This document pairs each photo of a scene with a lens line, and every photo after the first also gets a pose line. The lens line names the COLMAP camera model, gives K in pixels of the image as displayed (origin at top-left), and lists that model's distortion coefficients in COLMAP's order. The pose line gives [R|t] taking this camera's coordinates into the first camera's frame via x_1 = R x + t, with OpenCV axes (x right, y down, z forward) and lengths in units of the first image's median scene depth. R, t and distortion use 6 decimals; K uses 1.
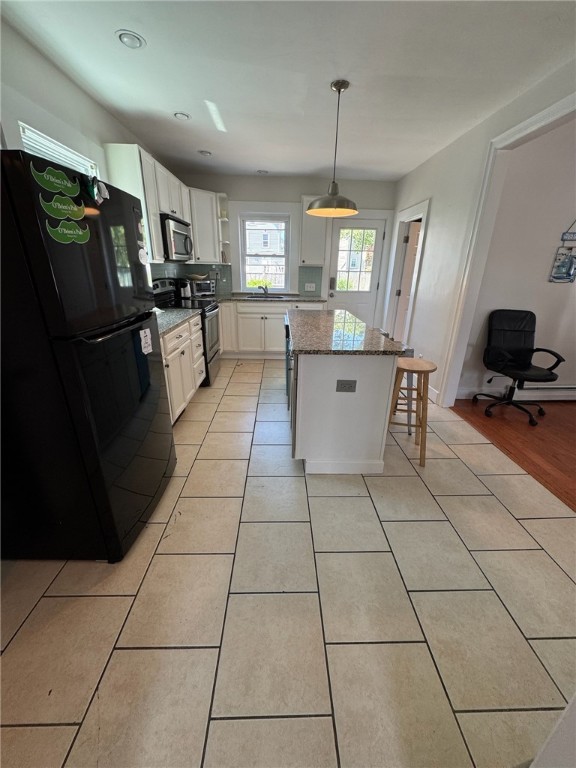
lens RADIAL K [[307.2, 0, 289.6], [0, 307.2, 382.5], [0, 0, 1]] dist [-0.018728, 0.000400]
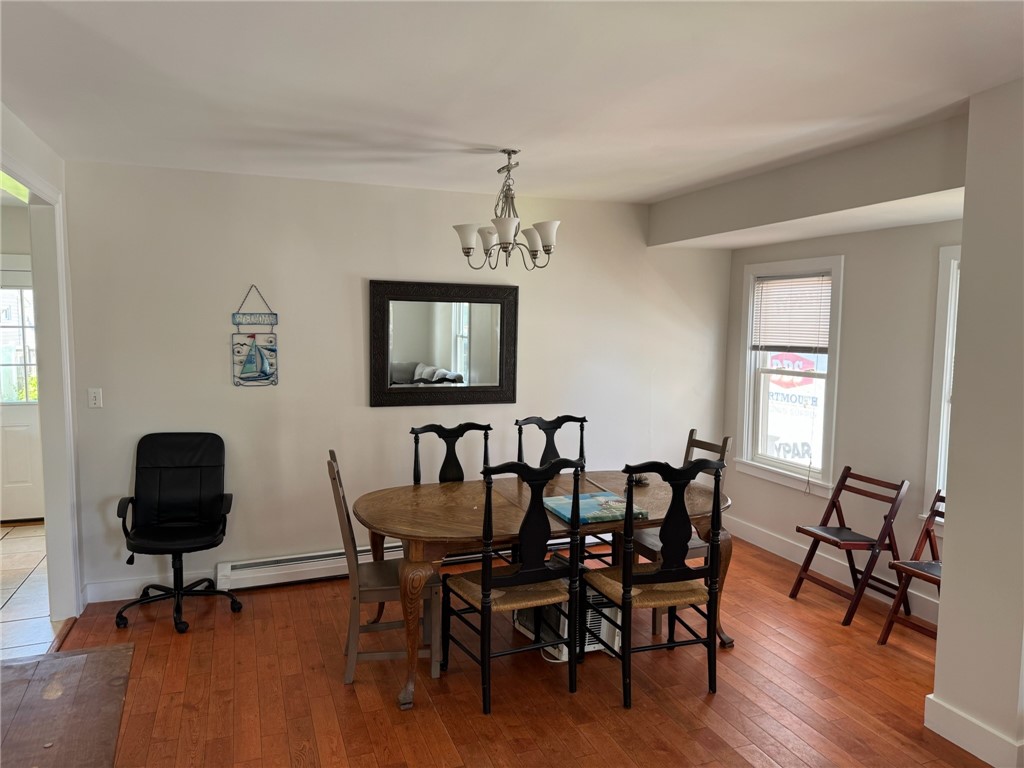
lens RADIAL K [[720.5, 0, 510.9], [0, 720.5, 382.2], [0, 0, 1]] dist [0.021508, -0.039106]
pose [[0.945379, -0.033163, 0.324283, 0.741927], [0.121238, 0.959218, -0.255349, 0.086256], [-0.302590, 0.280717, 0.910844, -0.422499]]
